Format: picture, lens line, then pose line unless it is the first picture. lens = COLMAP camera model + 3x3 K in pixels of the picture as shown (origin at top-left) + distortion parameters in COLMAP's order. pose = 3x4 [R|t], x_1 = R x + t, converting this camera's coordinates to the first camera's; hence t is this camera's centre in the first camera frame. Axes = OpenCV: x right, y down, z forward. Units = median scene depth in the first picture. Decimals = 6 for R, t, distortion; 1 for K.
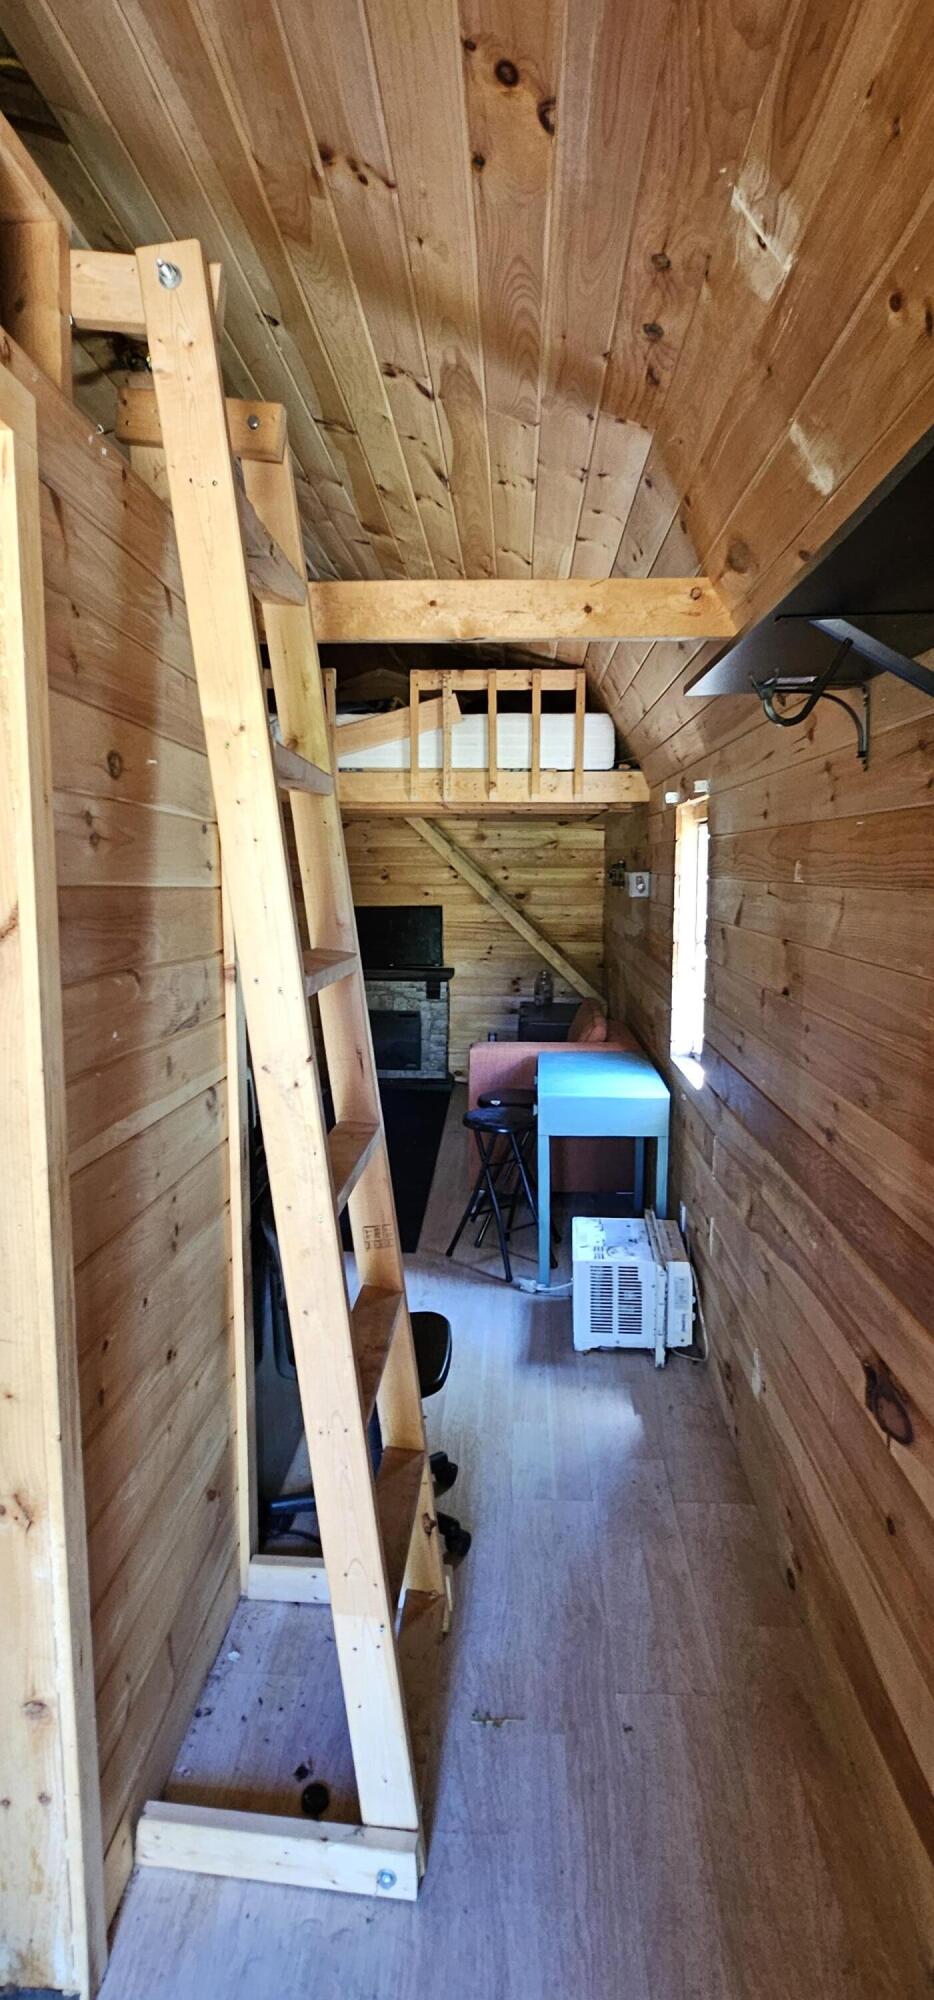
lens RADIAL K [[1017.1, 0, 462.6], [0, 1017.1, 981.9], [0, 0, 1]] dist [0.002179, -0.001625]
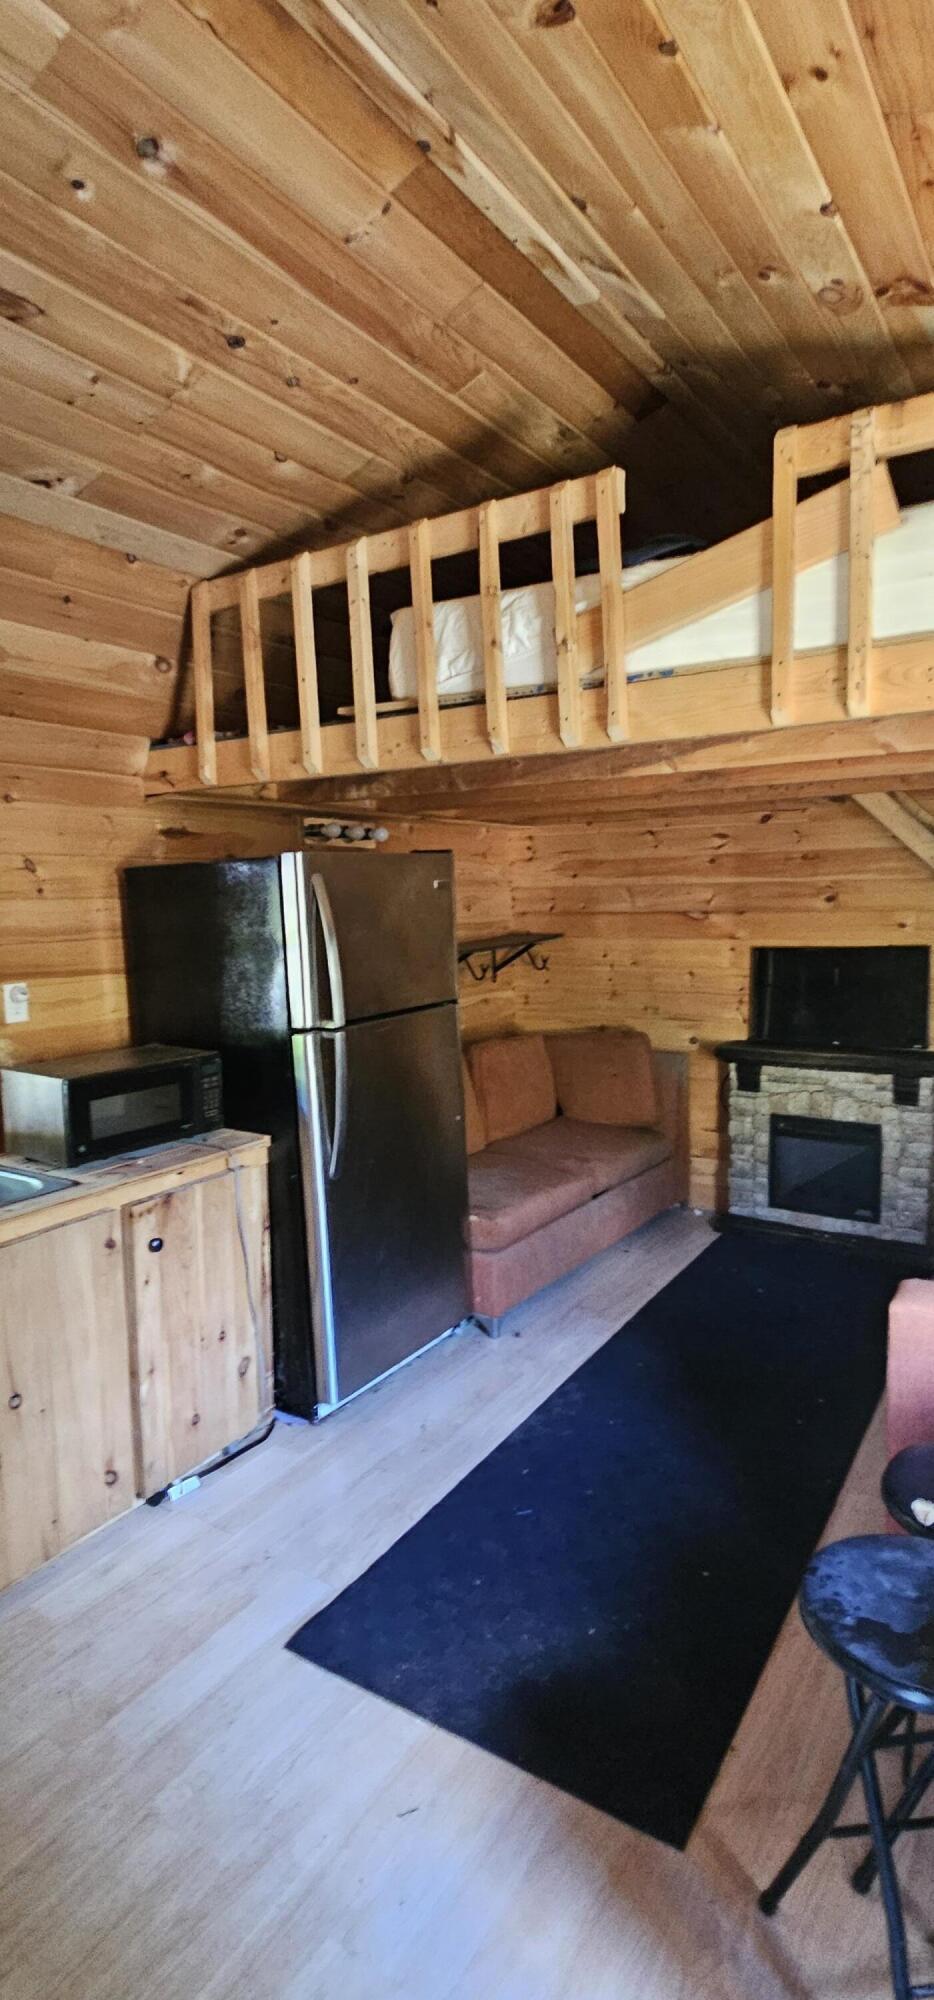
lens RADIAL K [[1017.1, 0, 457.6], [0, 1017.1, 999.6], [0, 0, 1]] dist [0.002179, -0.001625]
pose [[0.865392, 0.024689, -0.500487, 0.099060], [-0.030467, 0.999530, -0.003373, -0.086140], [0.500168, 0.018167, 0.865738, 0.923745]]
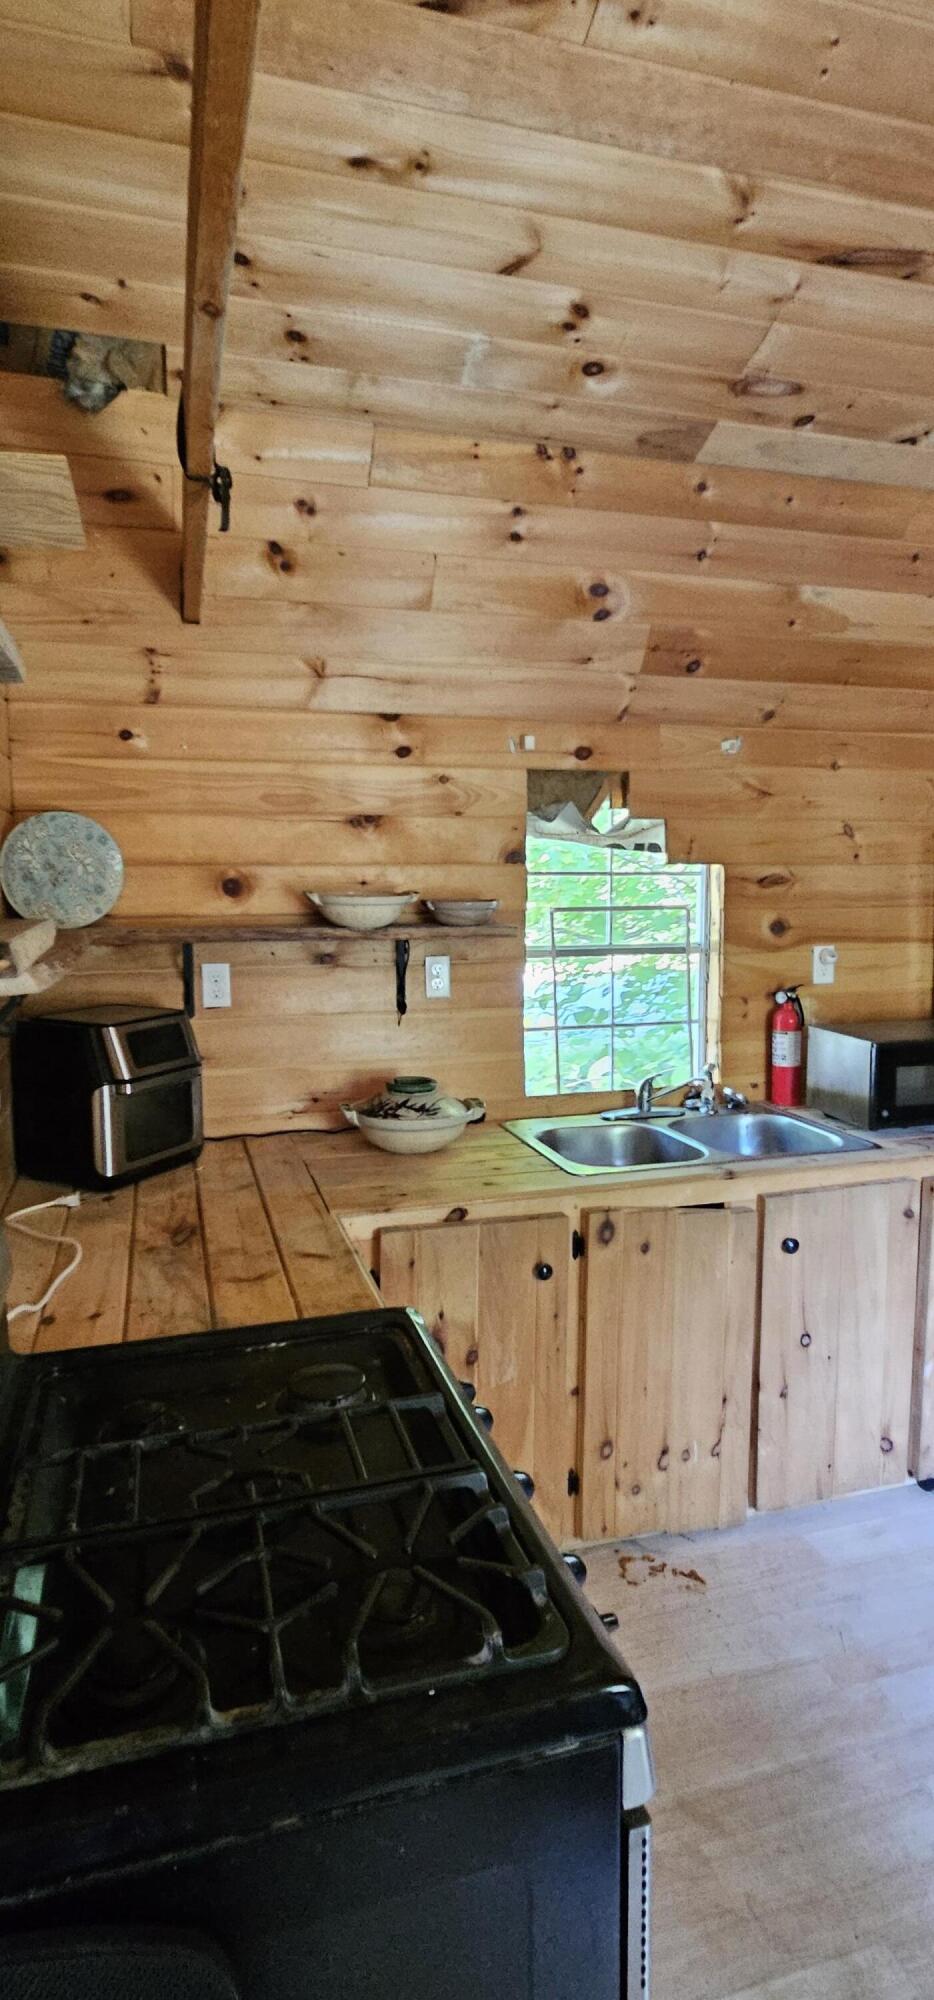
lens RADIAL K [[1017.1, 0, 458.7], [0, 1017.1, 999.7], [0, 0, 1]] dist [0.002179, -0.001625]
pose [[0.335004, 0.097710, -0.937137, 0.078721], [-0.099470, 0.992718, 0.067947, -0.075237], [0.936951, 0.070455, 0.342284, 0.887293]]
